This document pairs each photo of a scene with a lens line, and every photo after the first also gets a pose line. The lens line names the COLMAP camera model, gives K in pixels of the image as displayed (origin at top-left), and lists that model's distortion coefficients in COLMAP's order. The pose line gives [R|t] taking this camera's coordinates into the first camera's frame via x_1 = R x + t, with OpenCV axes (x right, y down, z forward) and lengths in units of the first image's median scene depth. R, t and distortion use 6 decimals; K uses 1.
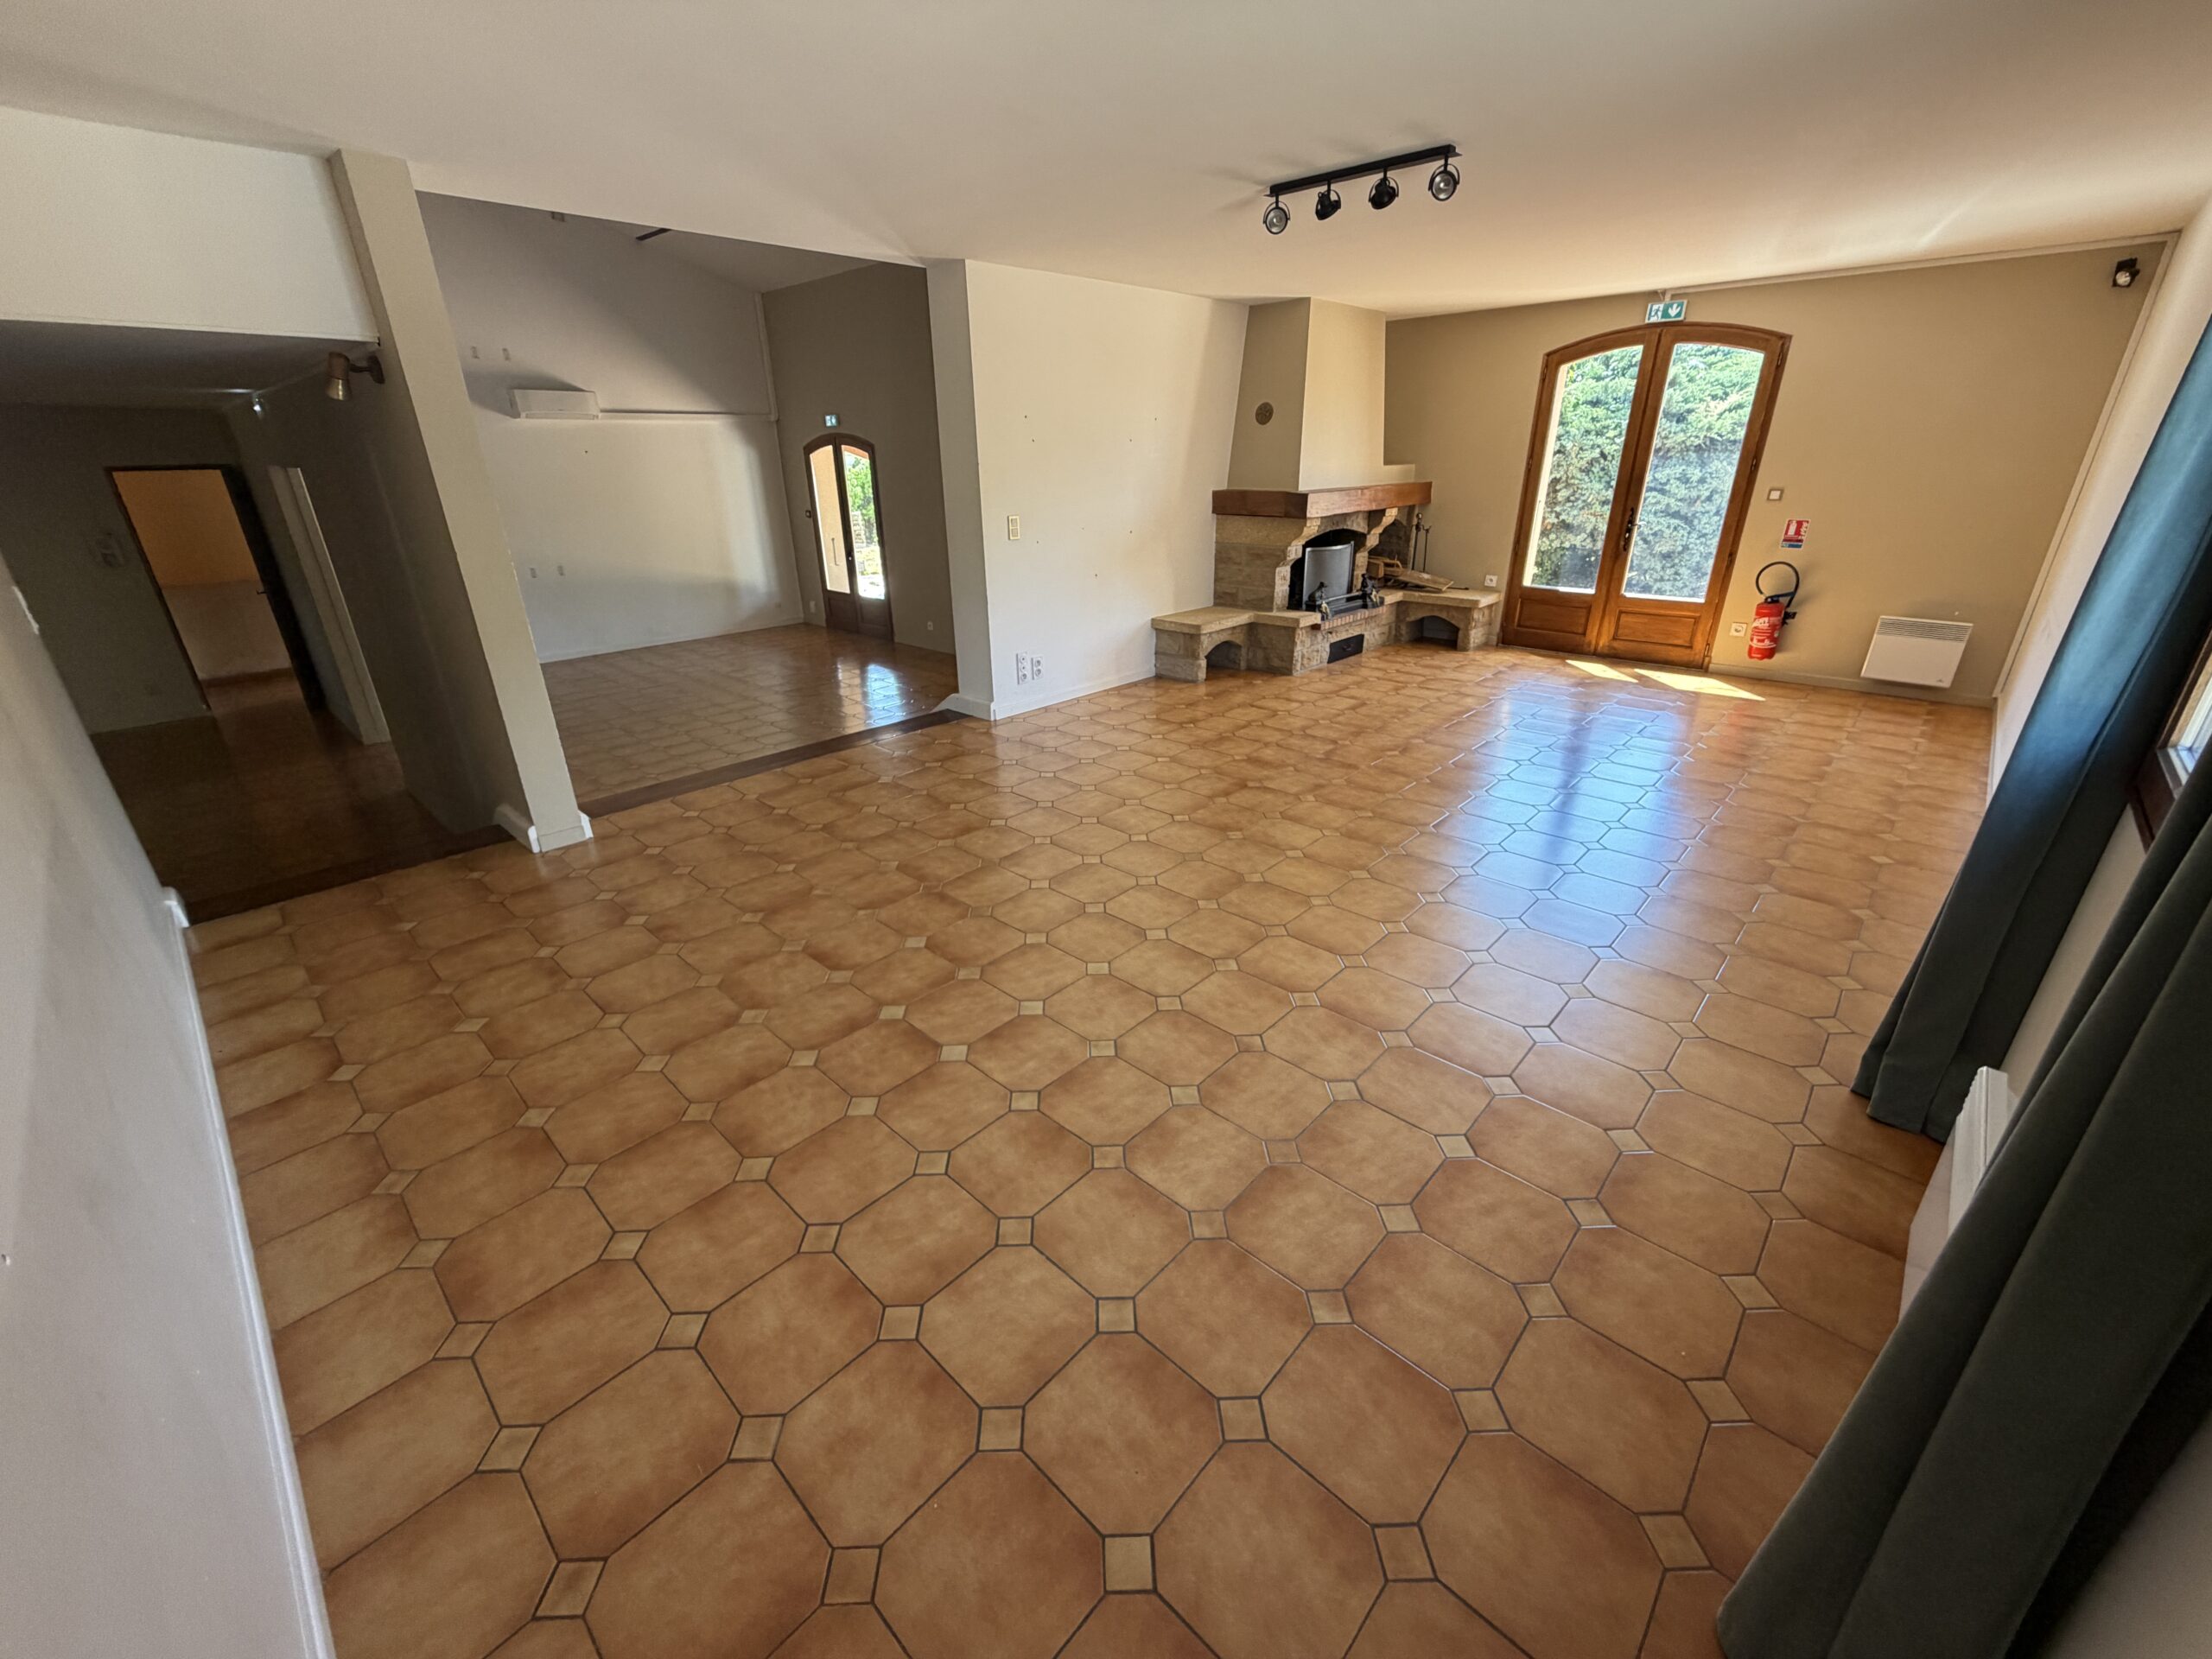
lens RADIAL K [[884.9, 0, 1099.4], [0, 884.9, 825.0], [0, 0, 1]] dist [0.002307, 0.000023]
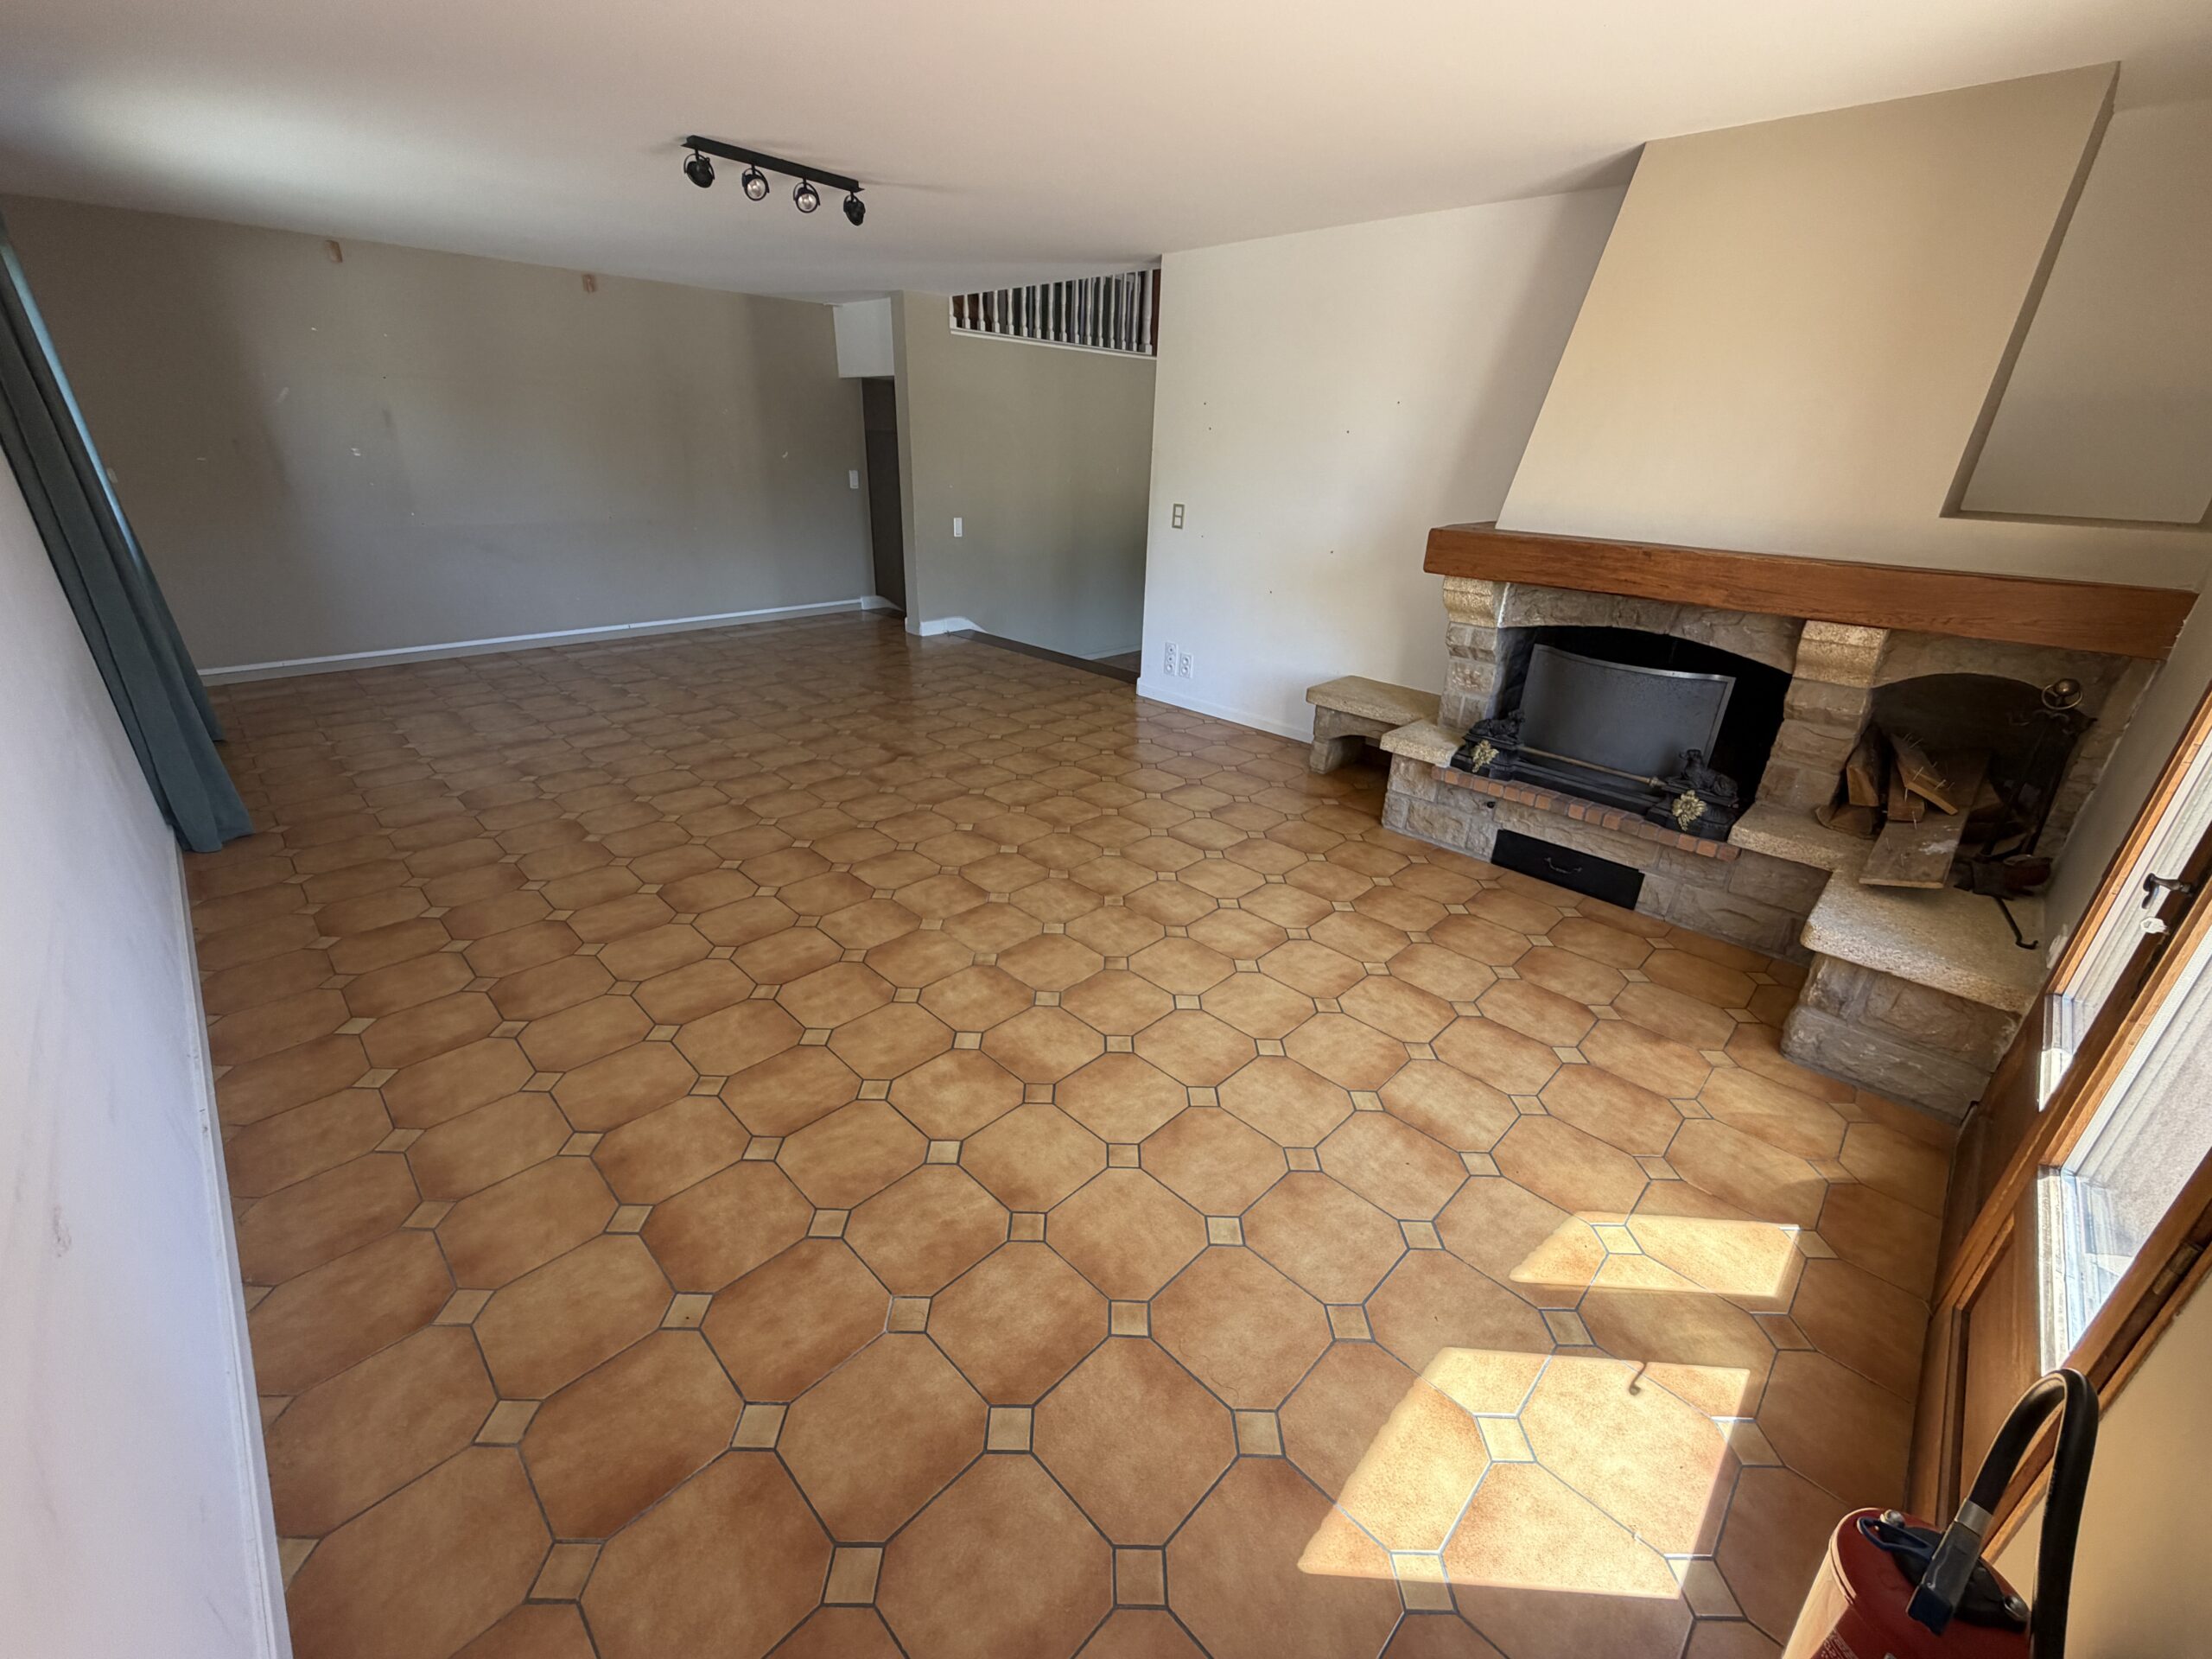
lens RADIAL K [[884.9, 0, 1100.0], [0, 884.9, 820.7], [0, 0, 1]] dist [0.002307, 0.000023]
pose [[-0.028459, 0.411266, -0.911071, 1.077514], [-0.415389, 0.824150, 0.385004, -0.453174], [0.909198, 0.389406, 0.147381, 1.026187]]
